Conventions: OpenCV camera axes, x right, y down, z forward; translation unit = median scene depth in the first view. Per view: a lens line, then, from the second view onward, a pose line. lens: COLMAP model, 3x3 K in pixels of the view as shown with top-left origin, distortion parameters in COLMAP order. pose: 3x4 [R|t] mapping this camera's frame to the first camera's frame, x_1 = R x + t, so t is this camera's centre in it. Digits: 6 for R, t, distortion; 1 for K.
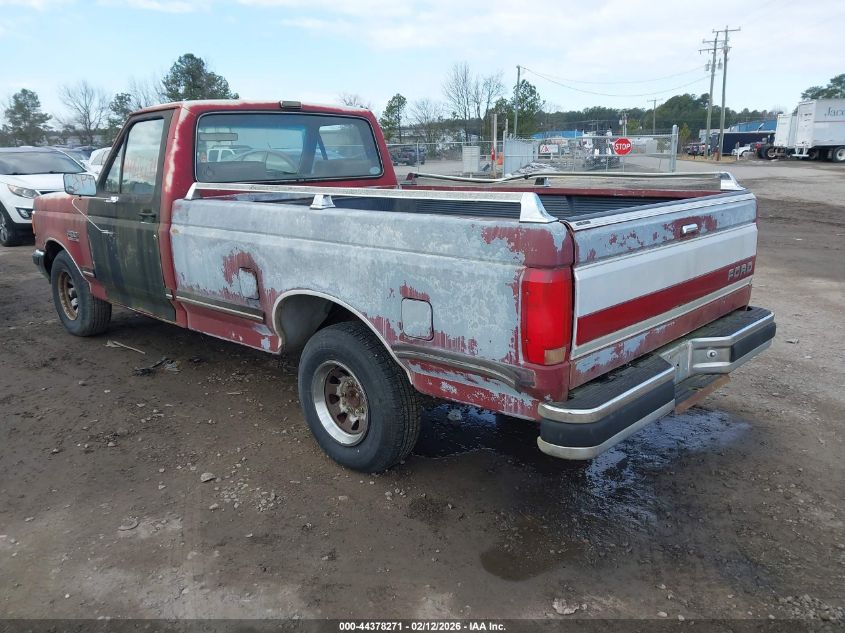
lens RADIAL K [[676.3, 0, 422.5], [0, 676.3, 316.5], [0, 0, 1]] dist [0.001818, 0.000908]
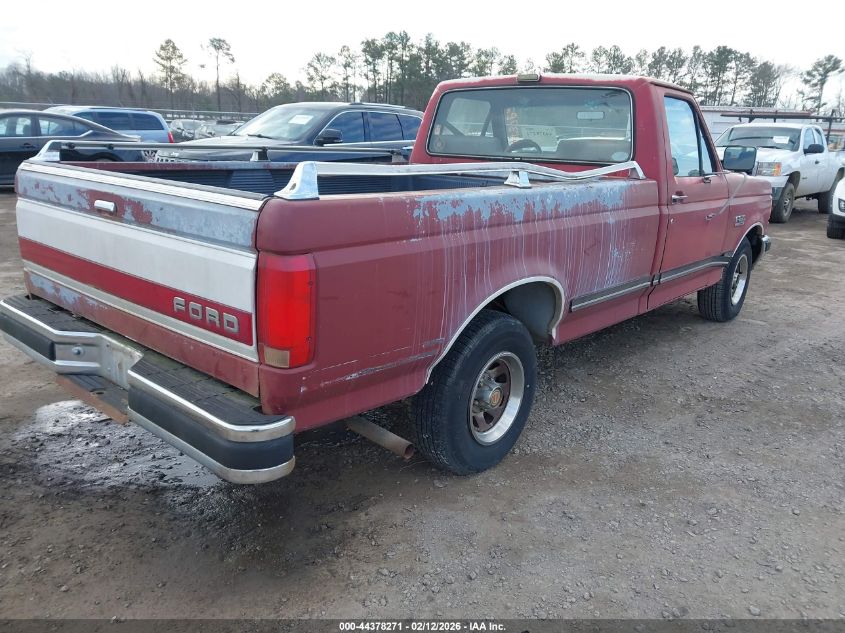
lens RADIAL K [[676.3, 0, 422.5], [0, 676.3, 316.5], [0, 0, 1]] dist [0.001818, 0.000908]
pose [[0.047162, 0.280828, -0.958599, 0.715759], [-0.280660, 0.924732, 0.257099, -0.187223], [0.958648, 0.256915, 0.122430, 0.741202]]
